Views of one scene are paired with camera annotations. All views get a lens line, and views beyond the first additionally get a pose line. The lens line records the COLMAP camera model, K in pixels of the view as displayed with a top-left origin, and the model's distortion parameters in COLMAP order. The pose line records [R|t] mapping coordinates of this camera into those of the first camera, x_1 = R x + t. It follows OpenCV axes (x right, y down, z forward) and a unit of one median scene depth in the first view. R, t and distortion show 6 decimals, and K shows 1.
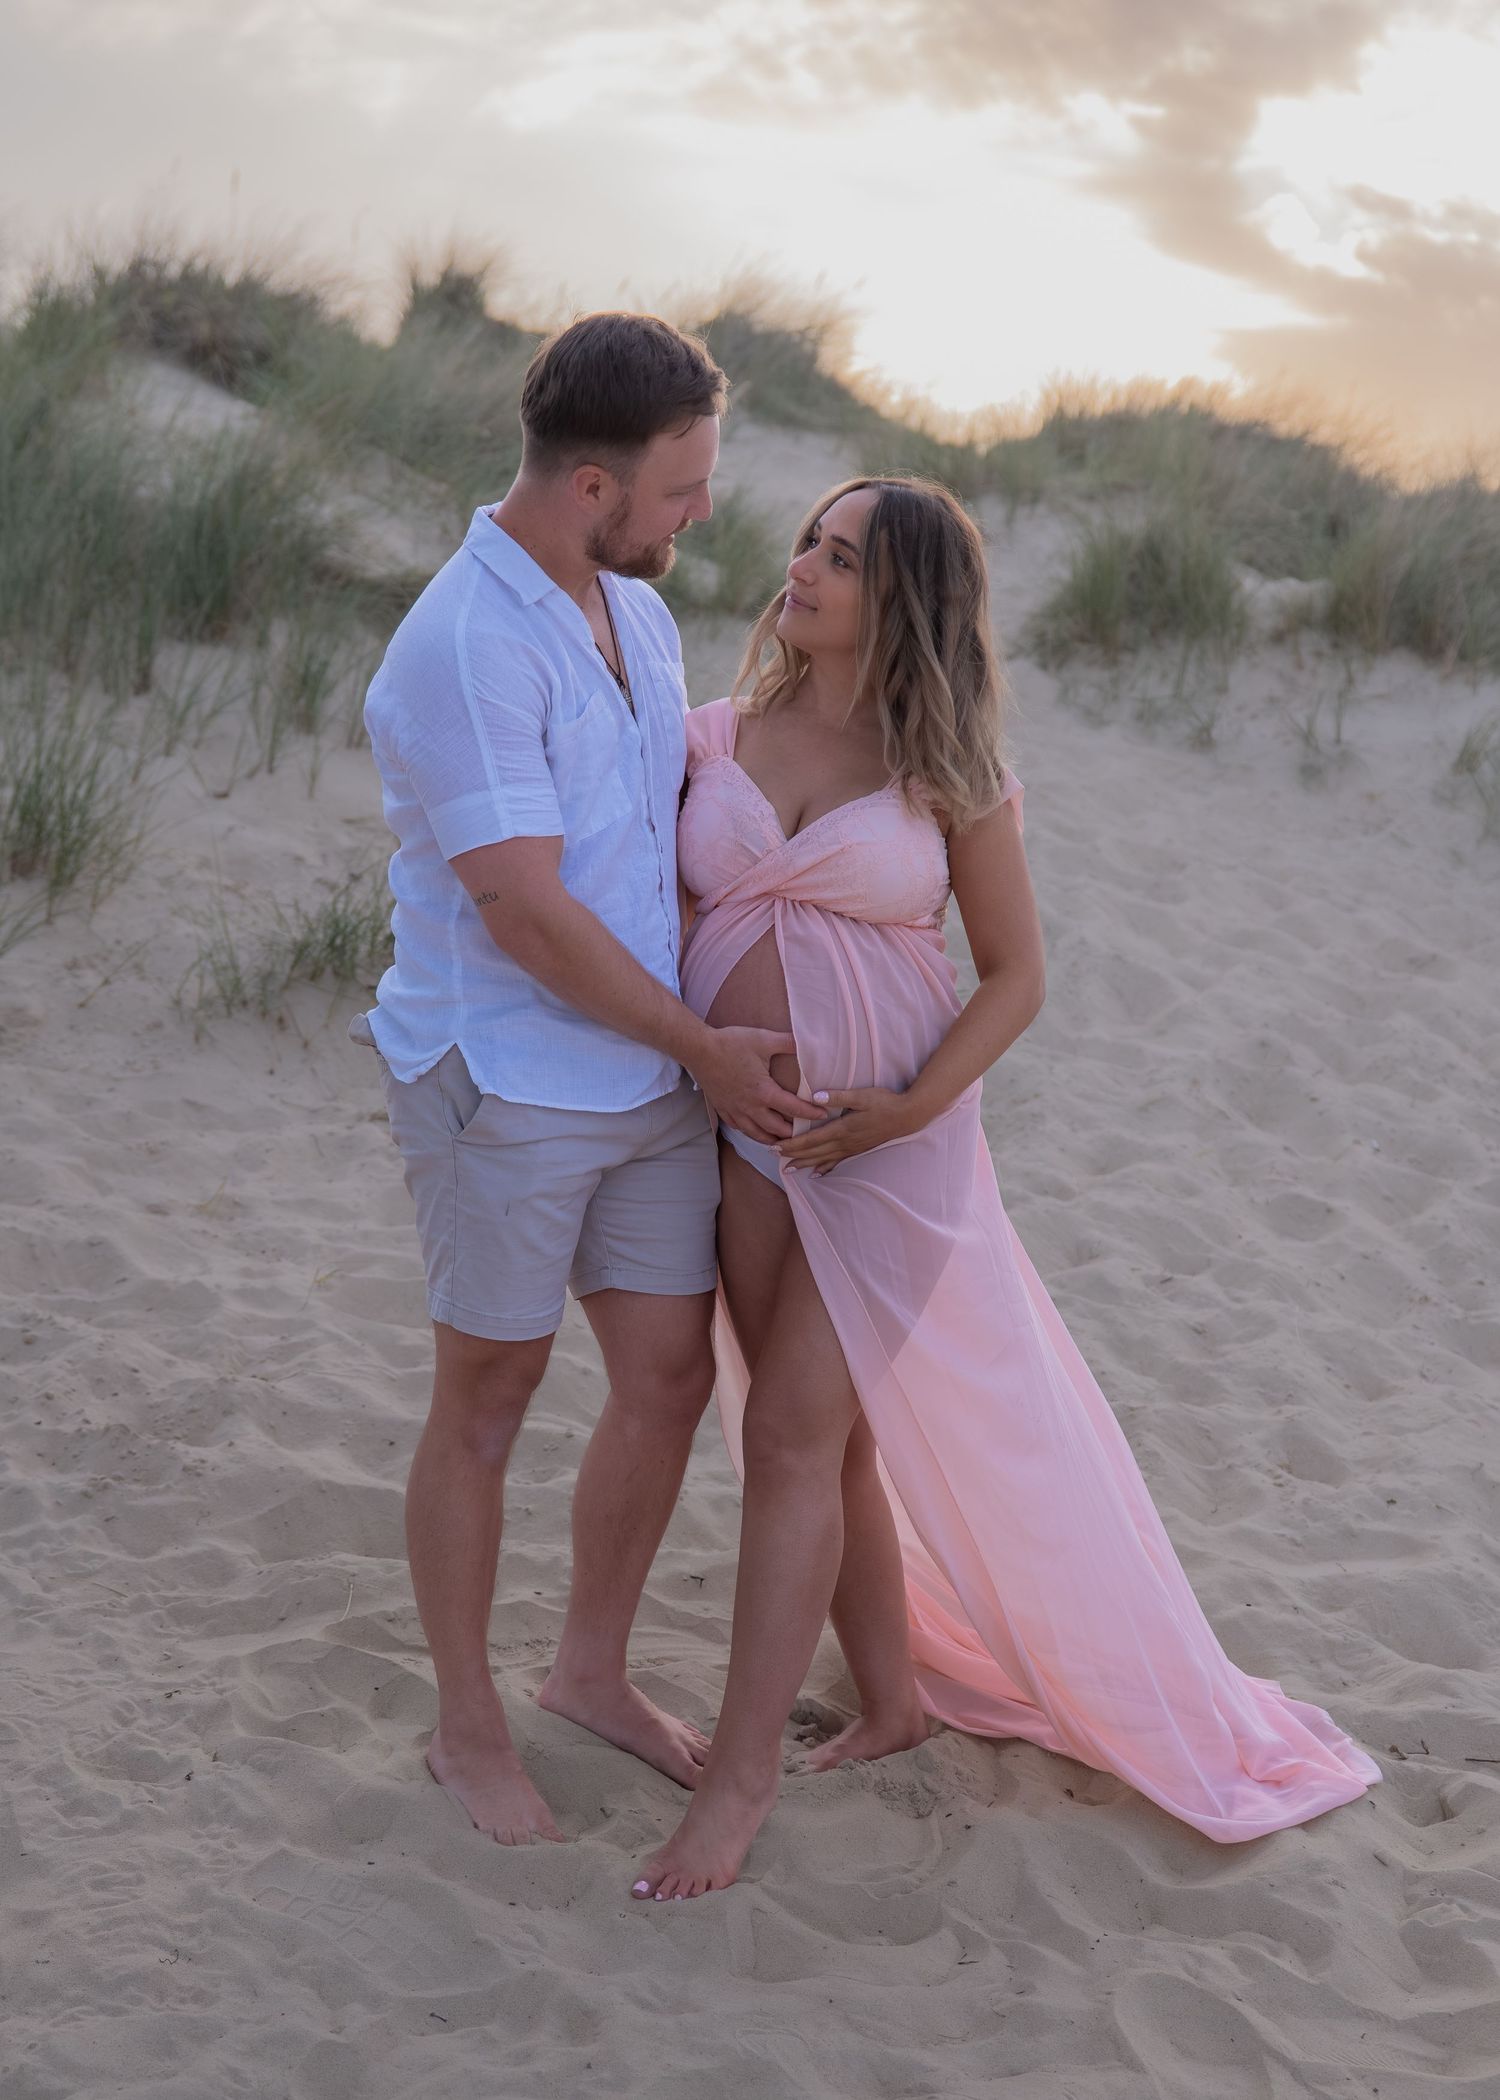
lens RADIAL K [[2380.8, 0, 750.0], [0, 2380.8, 1050.0], [0, 0, 1]] dist [0.017009, -0.053627]
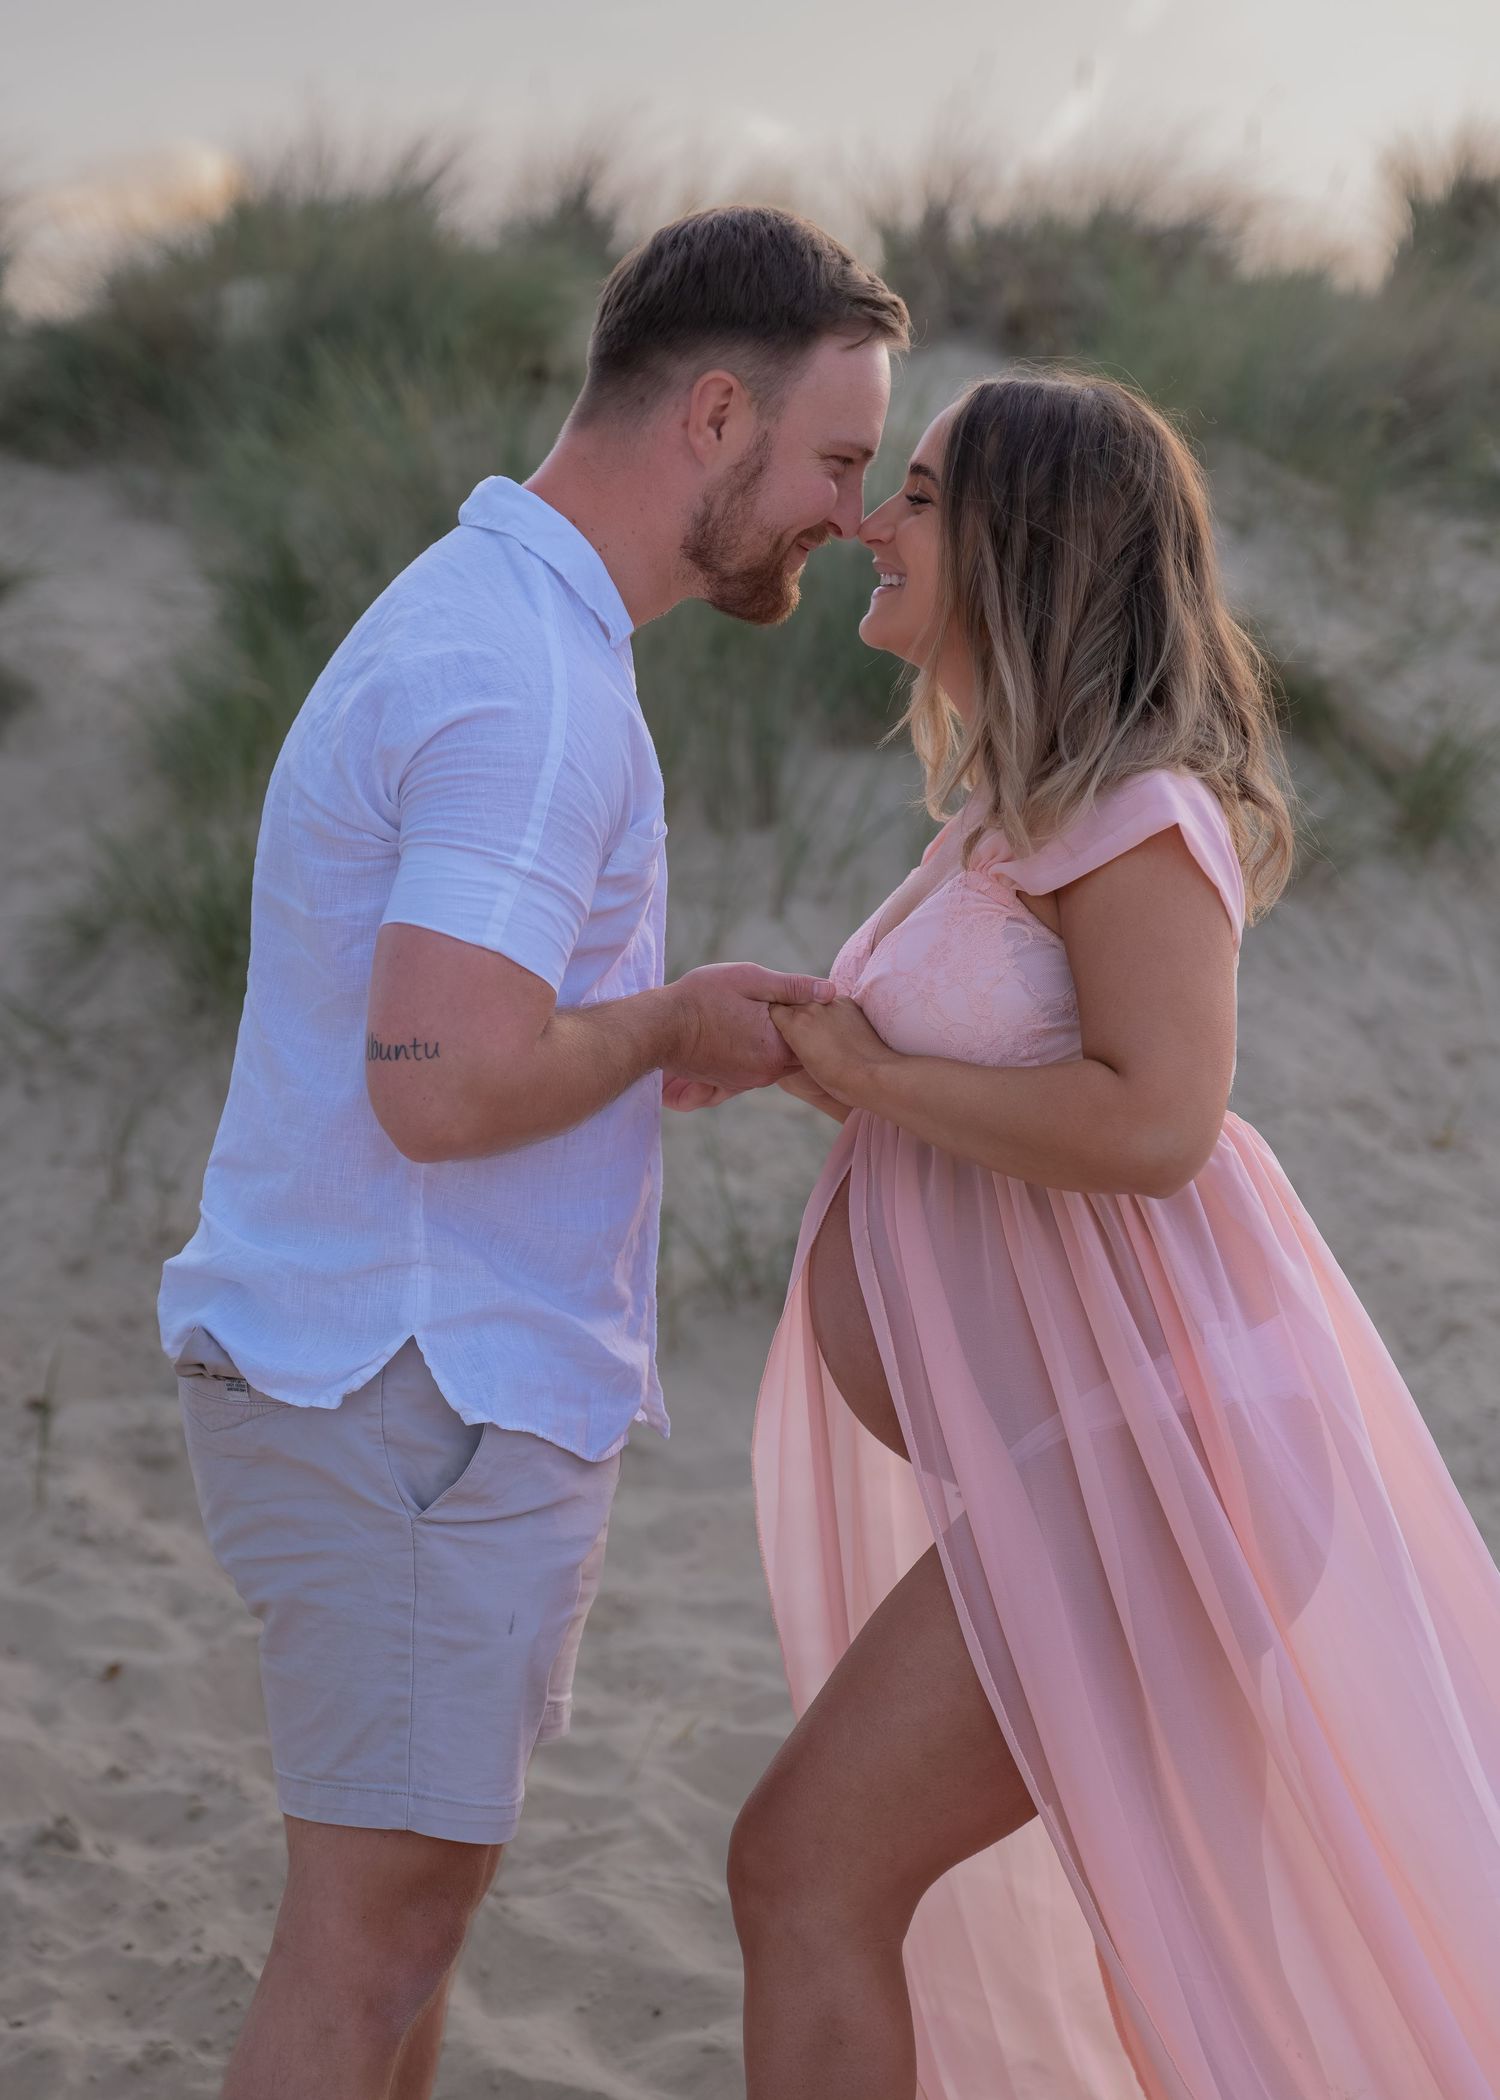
lens RADIAL K [[3650.6, 0, 751.6], [0, 3650.6, 996.2], [0, 0, 1]] dist [0.020675, 0.023271]
pose [[0.938246, -0.032880, -0.344404, 0.188096], [-0.002412, 0.994828, -0.101545, 0.001868], [0.345962, 0.096105, 0.933314, 0.106932]]
